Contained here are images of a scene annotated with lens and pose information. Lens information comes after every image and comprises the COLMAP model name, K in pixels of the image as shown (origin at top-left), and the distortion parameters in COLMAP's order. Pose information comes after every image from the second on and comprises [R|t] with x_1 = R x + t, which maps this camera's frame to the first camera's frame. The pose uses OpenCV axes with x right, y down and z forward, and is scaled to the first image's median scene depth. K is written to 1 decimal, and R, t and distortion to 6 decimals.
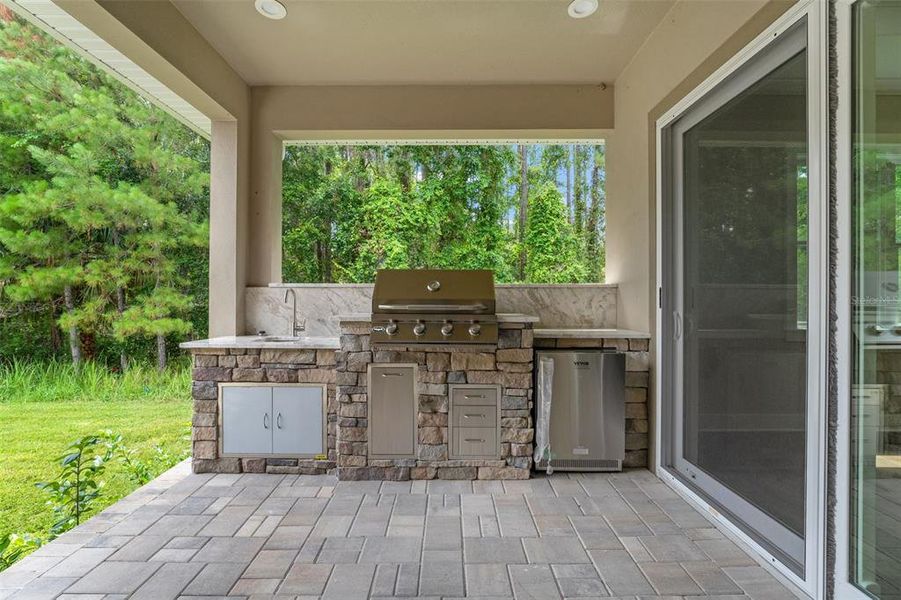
lens RADIAL K [[374.2, 0, 456.2], [0, 374.2, 300.9], [0, 0, 1]] dist [-0.014064, 0.000312]
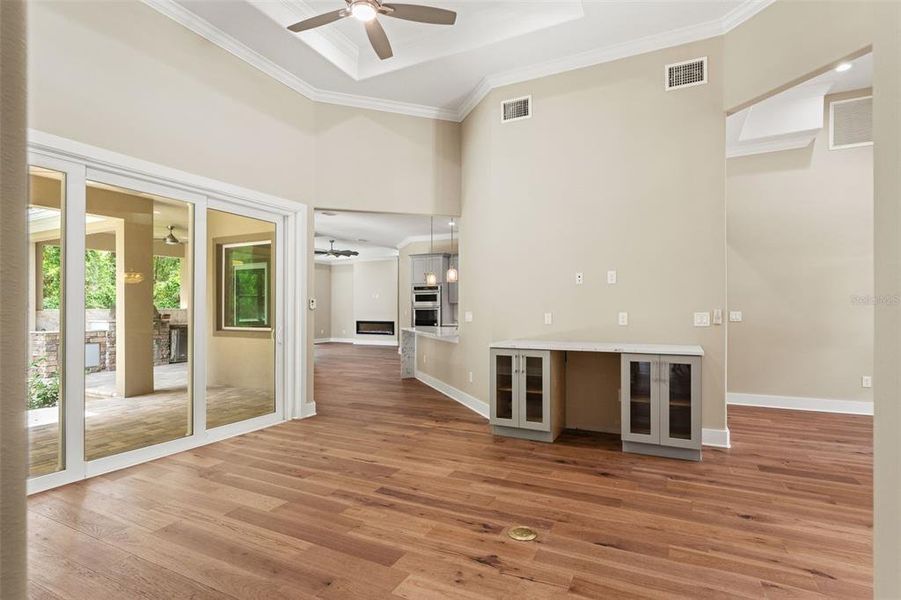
lens RADIAL K [[450.7, 0, 454.2], [0, 450.7, 308.4], [0, 0, 1]] dist [-0.007533, 0.001962]
pose [[0.444060, -0.002071, 0.895995, -2.395882], [0.010187, 0.999944, -0.002738, -0.020947], [-0.895939, 0.010344, 0.444056, -3.301805]]
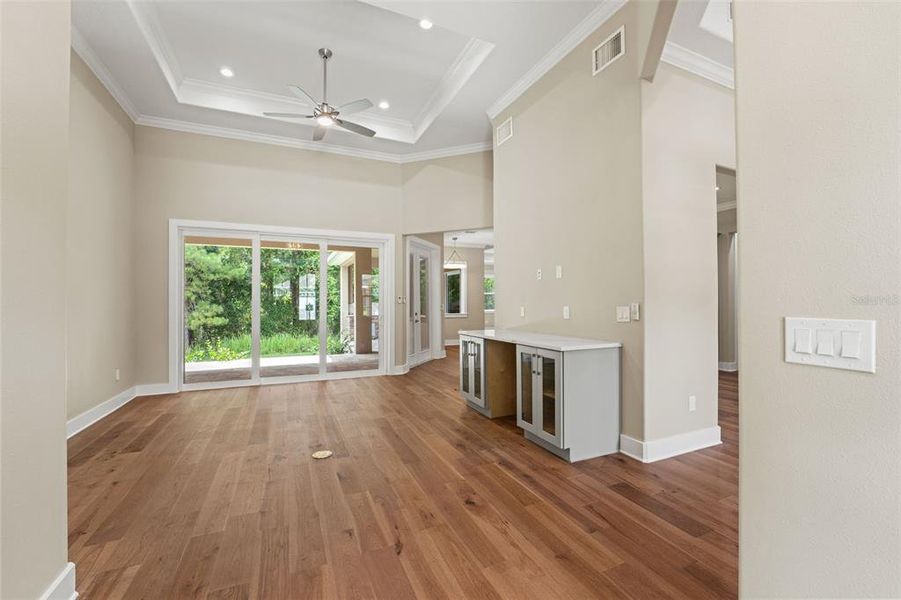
lens RADIAL K [[374.2, 0, 448.3], [0, 374.2, 299.7], [0, 0, 1]] dist [-0.014064, 0.000312]
pose [[0.918680, -0.002346, 0.394996, -1.511813], [0.009111, 0.999842, -0.015252, -0.010867], [-0.394898, 0.017610, 0.918556, -4.321234]]
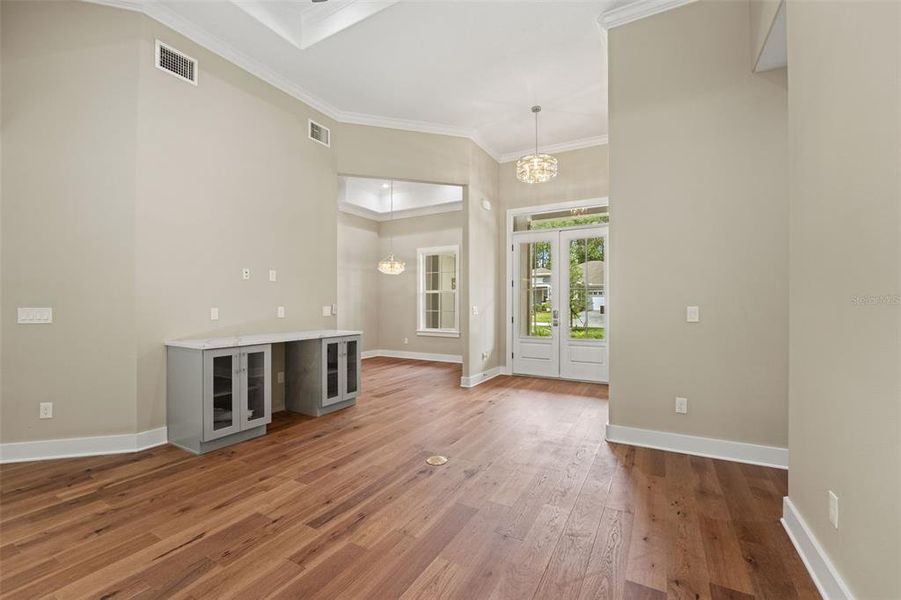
lens RADIAL K [[374.2, 0, 457.2], [0, 374.2, 306.6], [0, 0, 1]] dist [-0.014064, 0.000312]
pose [[-0.876083, -0.002183, 0.482155, -2.045270], [0.004876, 0.999899, 0.013387, -0.022848], [-0.482135, 0.014079, -0.875984, -1.958433]]
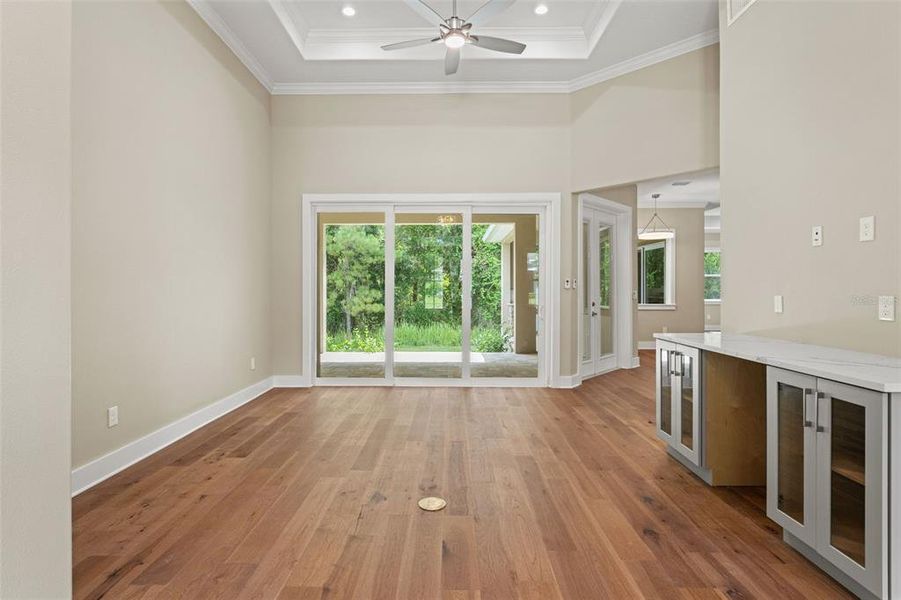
lens RADIAL K [[450.7, 0, 443.2], [0, 450.7, 289.2], [0, 0, 1]] dist [-0.007533, 0.001962]
pose [[0.999650, -0.001701, -0.026395, -1.351102], [0.001494, 0.999968, -0.007897, -0.010138], [0.026408, 0.007854, 0.999620, -4.053233]]
